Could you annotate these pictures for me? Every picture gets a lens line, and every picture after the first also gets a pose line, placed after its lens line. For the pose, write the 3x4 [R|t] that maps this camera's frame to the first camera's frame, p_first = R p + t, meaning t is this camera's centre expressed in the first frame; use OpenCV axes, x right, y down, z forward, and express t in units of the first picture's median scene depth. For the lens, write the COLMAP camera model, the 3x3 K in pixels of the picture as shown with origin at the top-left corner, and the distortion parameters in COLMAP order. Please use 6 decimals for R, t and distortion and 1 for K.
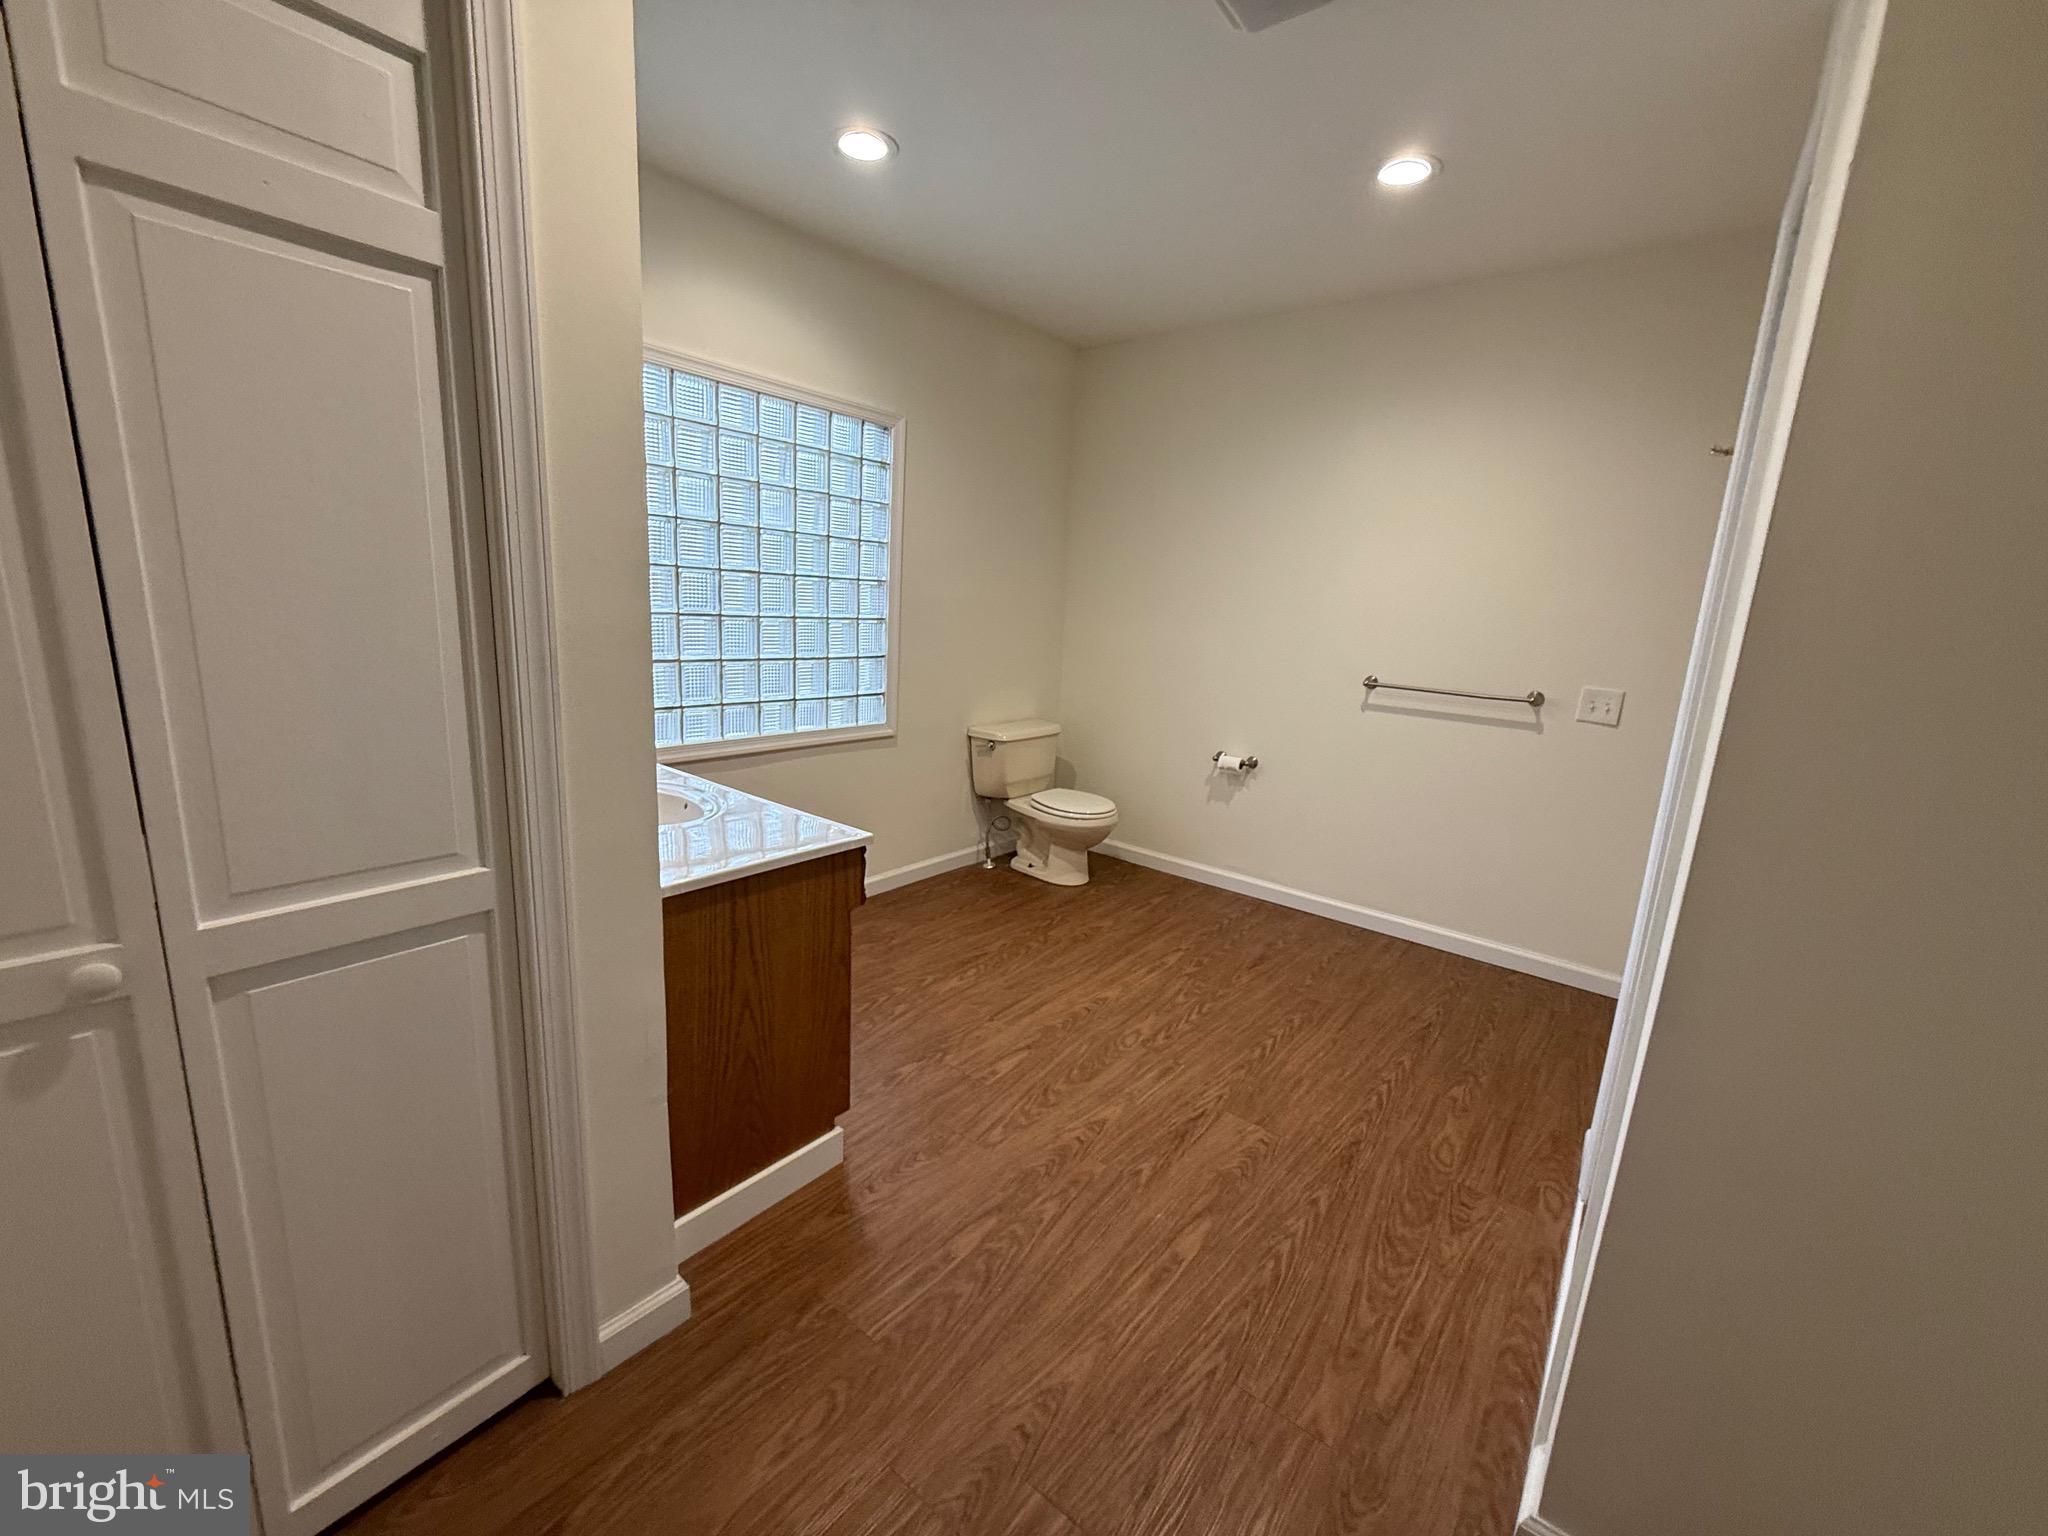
lens RADIAL K [[815.7, 0, 1029.2], [0, 815.7, 763.1], [0, 0, 1]] dist [-0.000004, 0.000651]
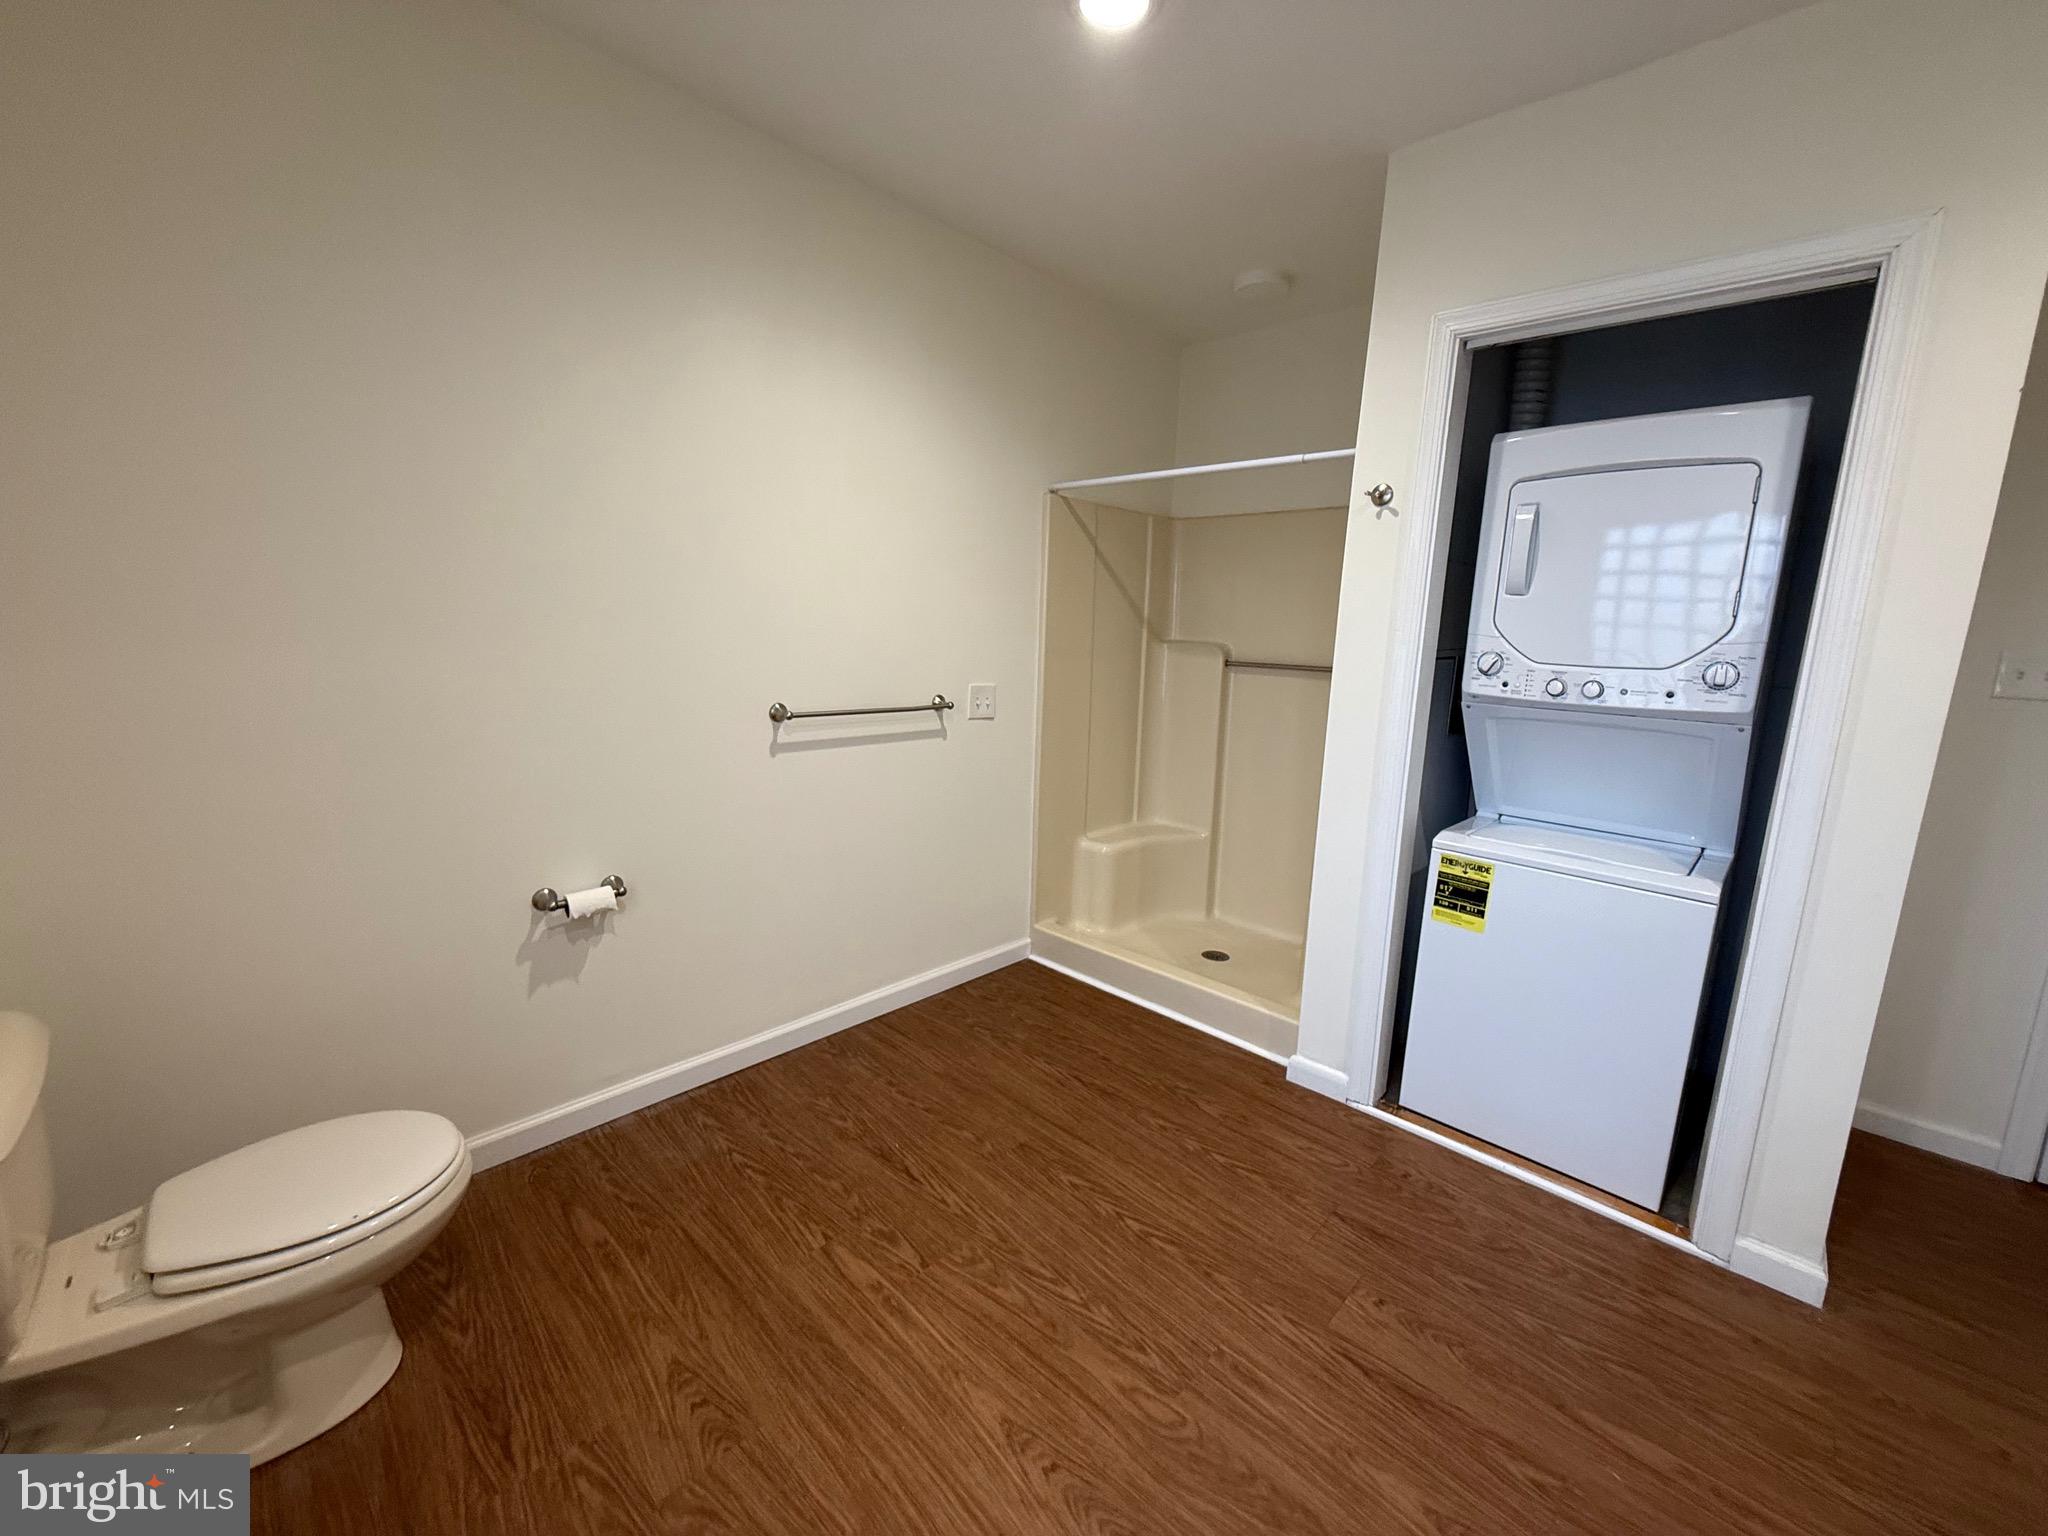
lens RADIAL K [[815.7, 0, 1029.2], [0, 815.7, 763.1], [0, 0, 1]] dist [-0.000004, 0.000651]
pose [[0.085296, -0.218045, 0.972204, -0.276791], [0.167249, 0.965048, 0.201766, -0.181235], [-0.982218, 0.145390, 0.118782, 0.796932]]
